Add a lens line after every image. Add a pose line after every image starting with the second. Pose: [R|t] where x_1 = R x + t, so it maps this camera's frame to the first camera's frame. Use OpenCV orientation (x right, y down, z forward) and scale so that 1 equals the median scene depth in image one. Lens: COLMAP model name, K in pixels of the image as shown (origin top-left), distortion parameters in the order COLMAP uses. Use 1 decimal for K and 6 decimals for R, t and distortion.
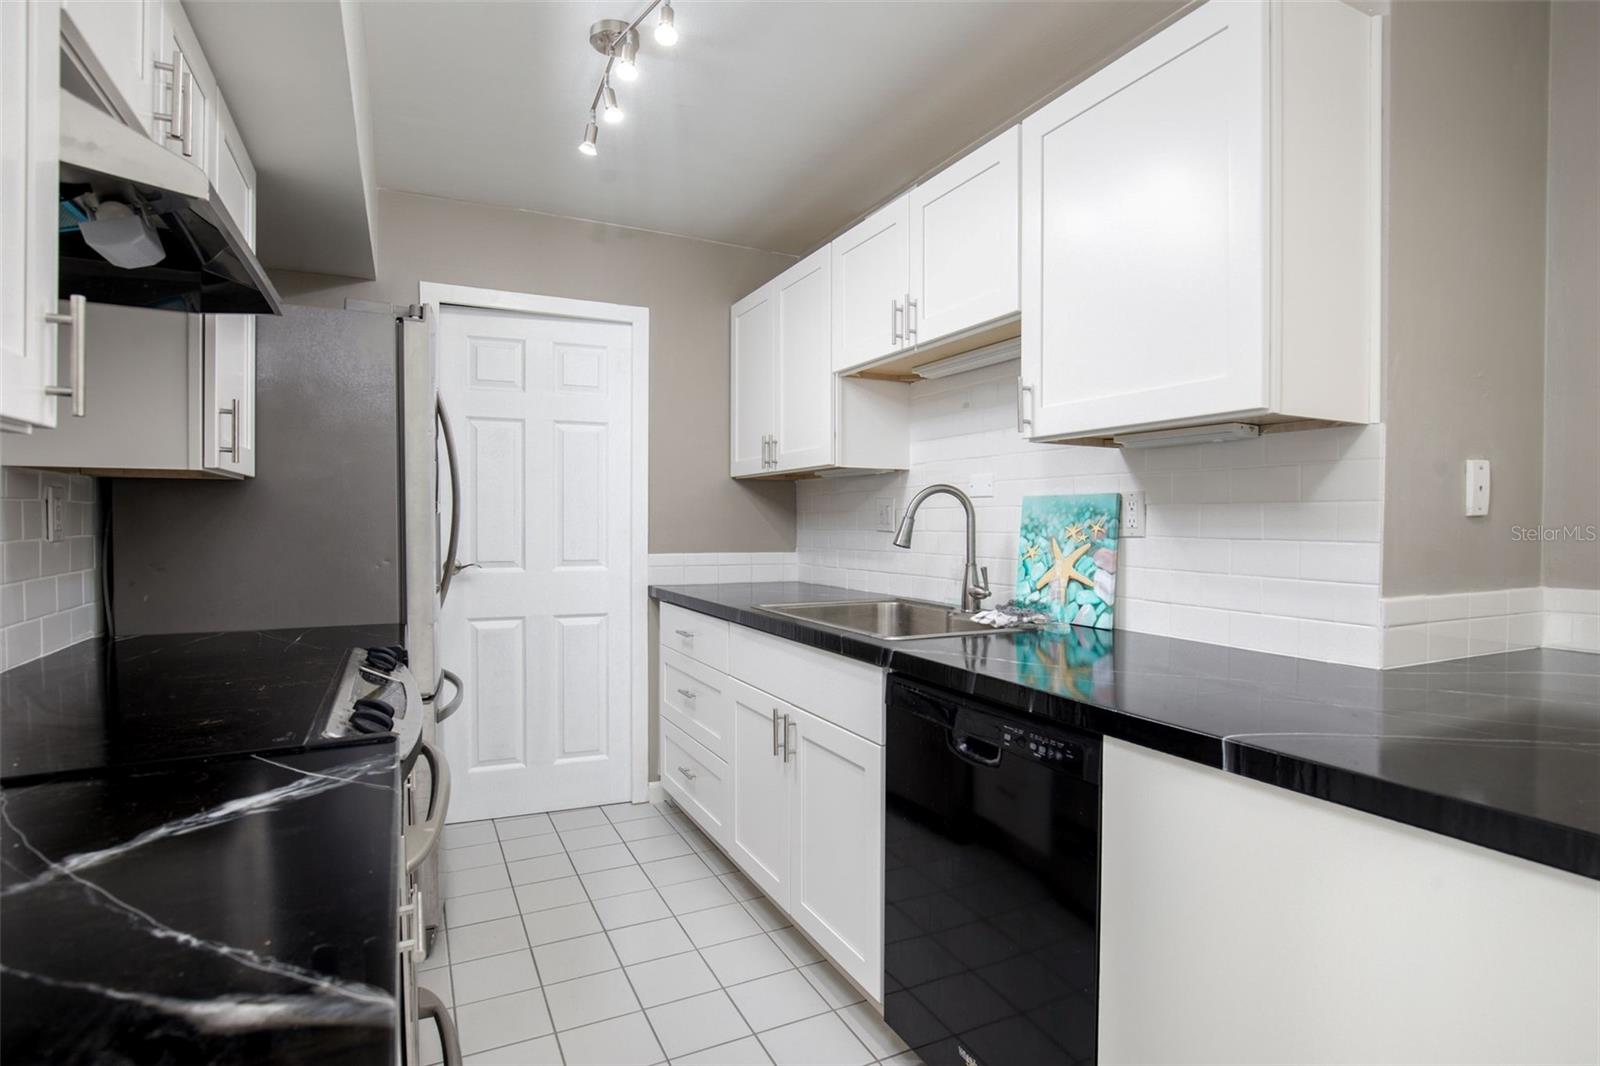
lens RADIAL K [[811.0, 0, 800.5], [0, 811.0, 522.9], [0, 0, 1]] dist [0.000326, 0.000028]
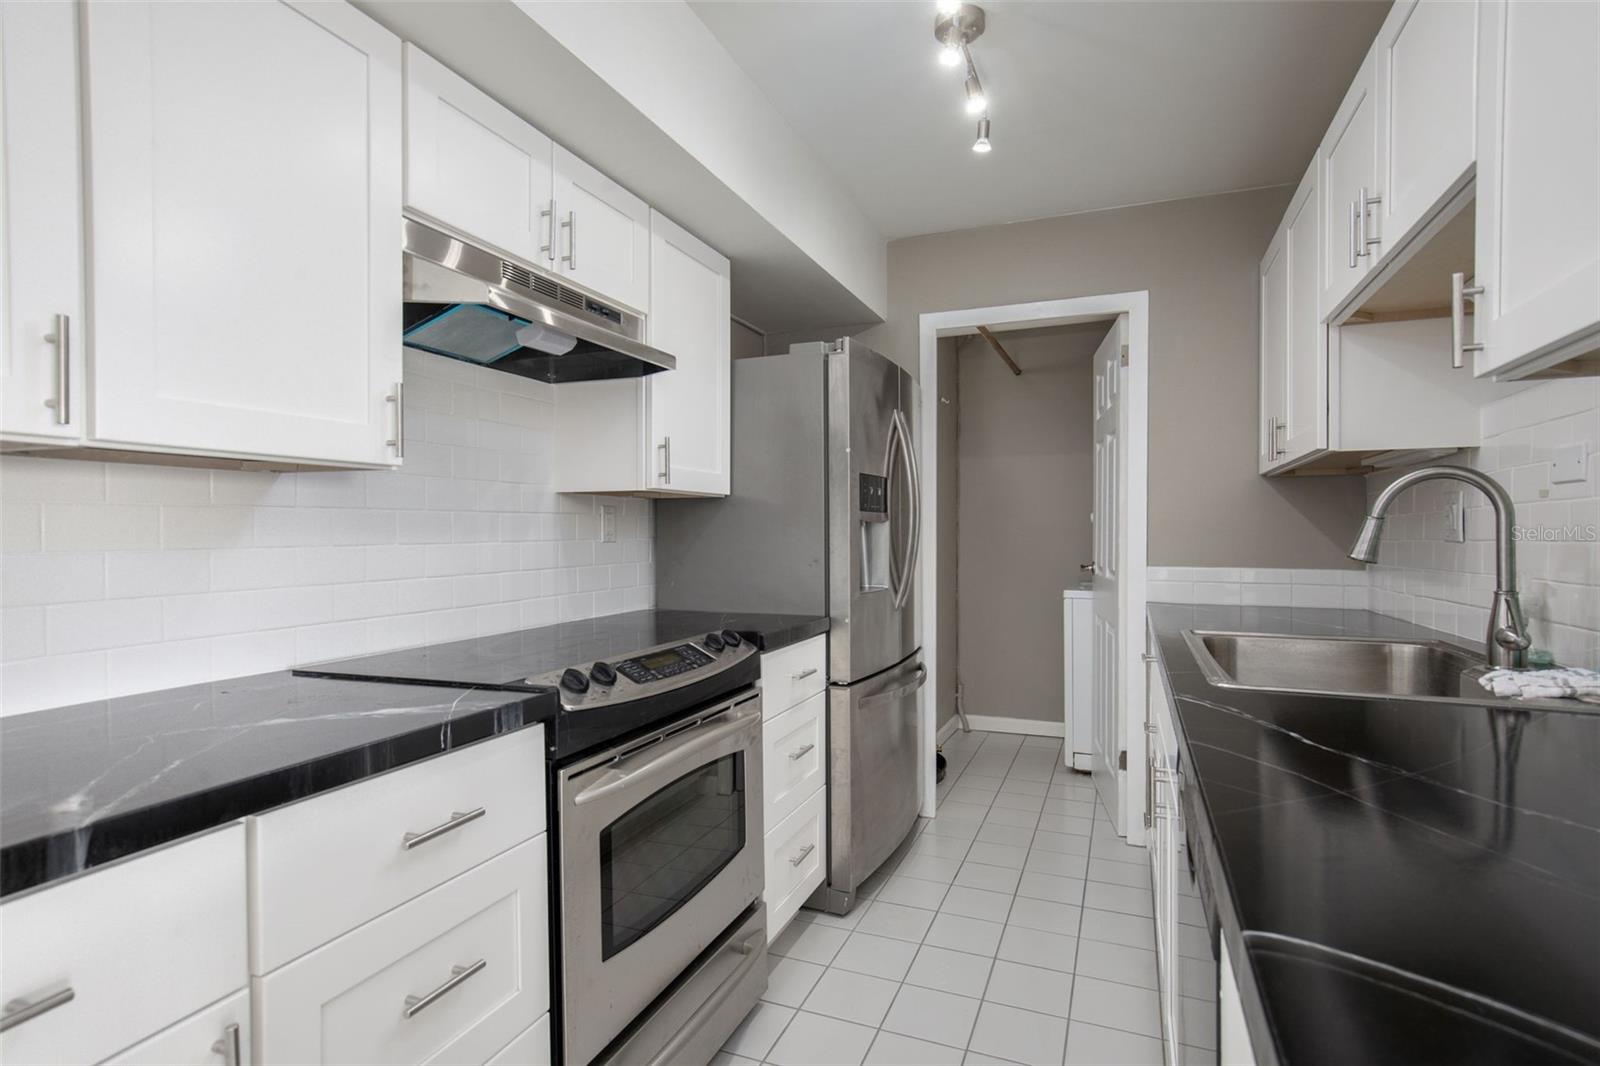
lens RADIAL K [[797.6, 0, 808.4], [0, 797.6, 532.5], [0, 0, 1]] dist [-0.000300, -0.000139]
pose [[0.669028, -0.005439, -0.743218, 0.210962], [-0.000363, 0.999971, -0.007645, 0.007723], [0.743237, 0.005384, 0.669006, 0.139682]]
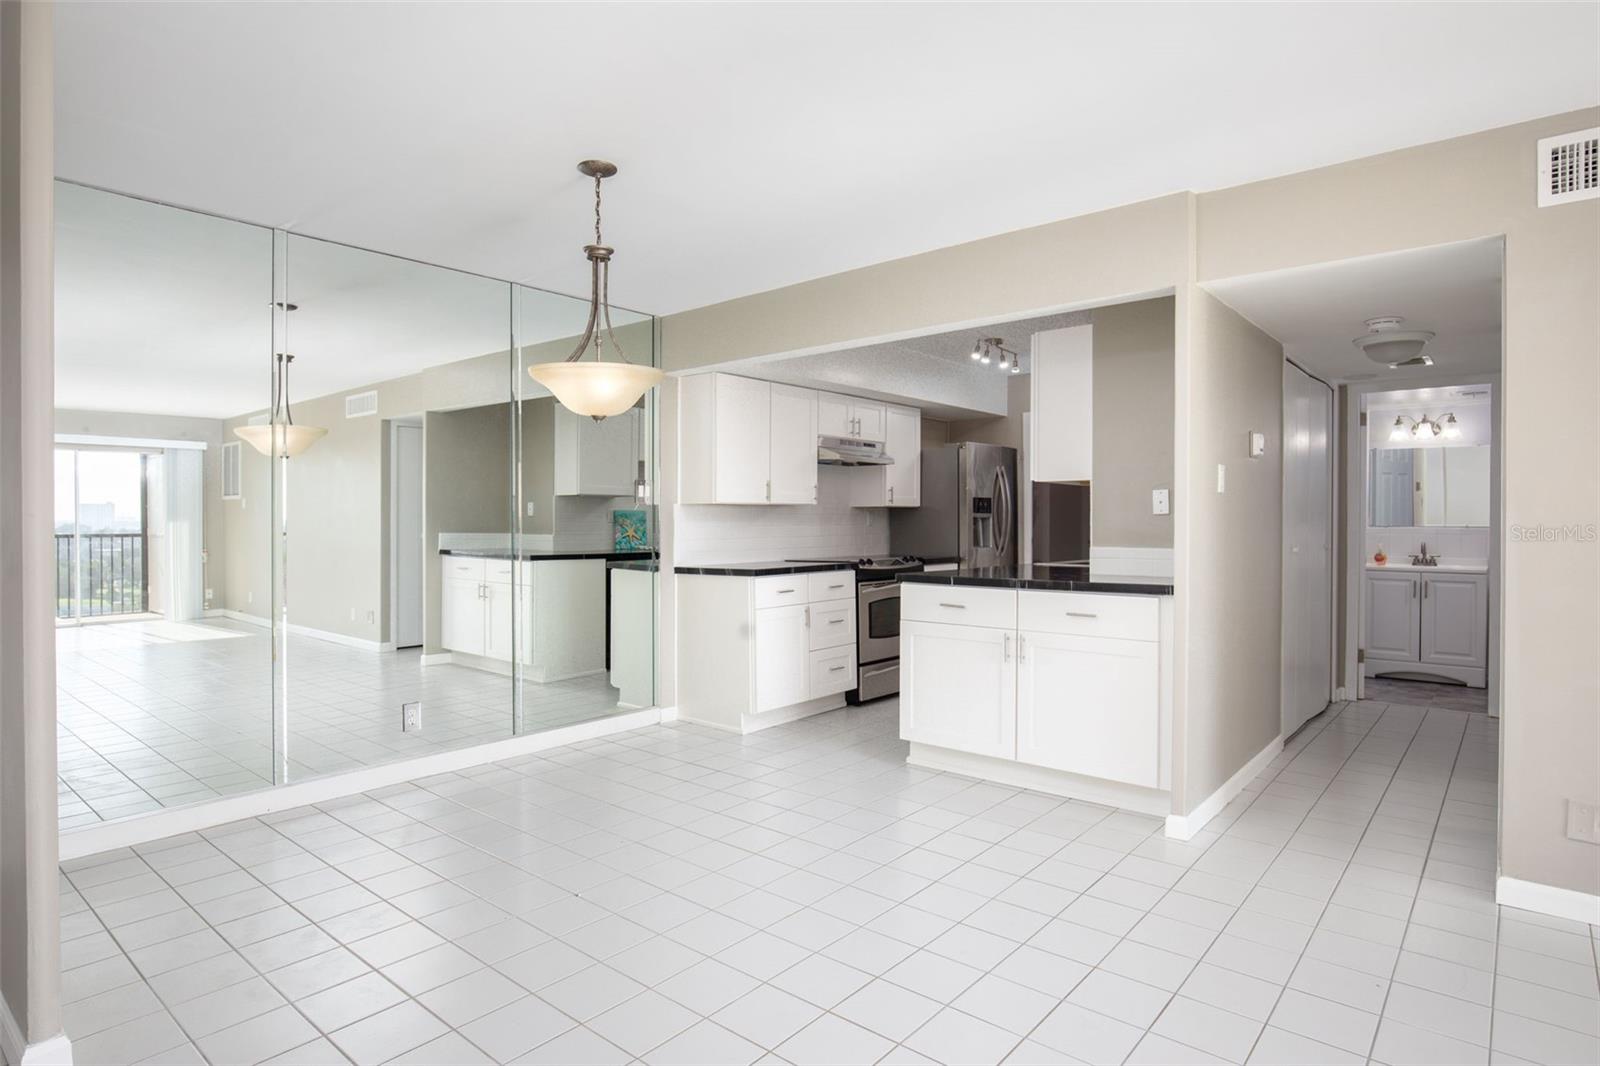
lens RADIAL K [[872.5, 0, 825.1], [0, 872.5, 520.9], [0, 0, 1]] dist [-0.014384, -0.000219]
pose [[0.419368, -0.006198, -0.907795, 1.310956], [-0.003163, 0.999961, -0.008289, 0.016318], [0.907811, 0.006347, 0.419332, -0.439466]]
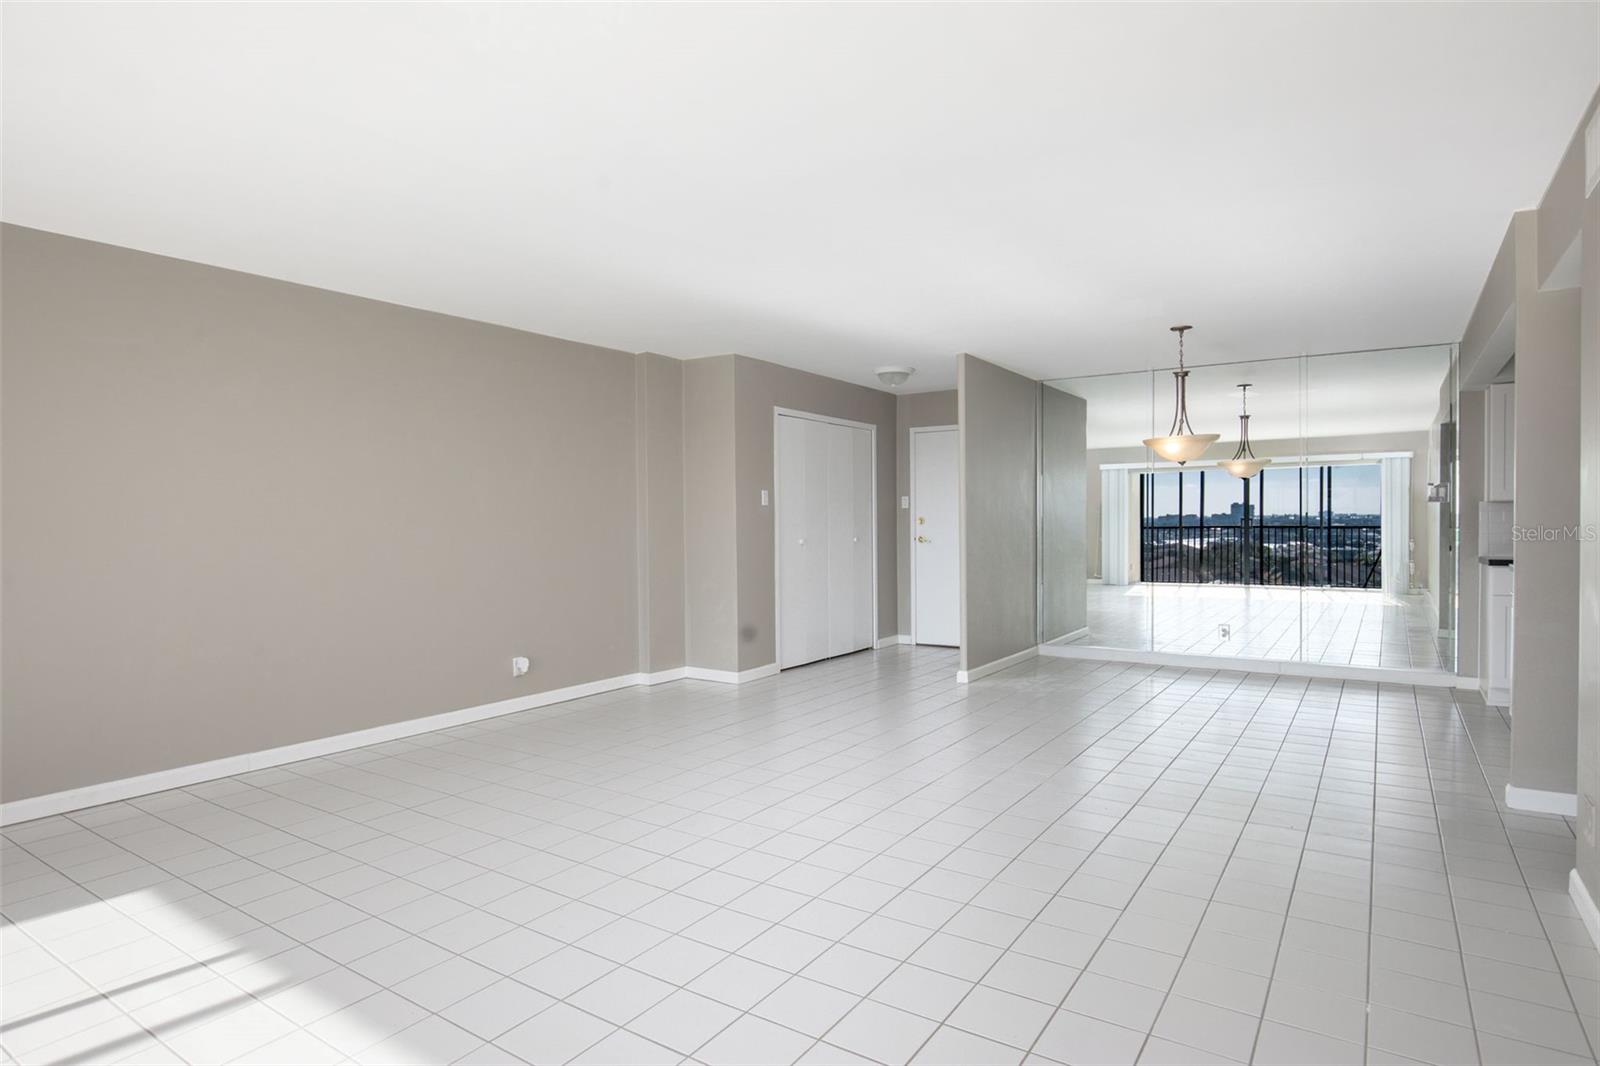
lens RADIAL K [[885.3, 0, 756.6], [0, 885.3, 528.8], [0, 0, 1]] dist [-0.017636, -0.000284]
pose [[-0.876052, 0.004713, -0.482194, 1.917262], [-0.002291, 0.999900, 0.013936, 0.008805], [0.482211, 0.013314, -0.875954, 0.799710]]
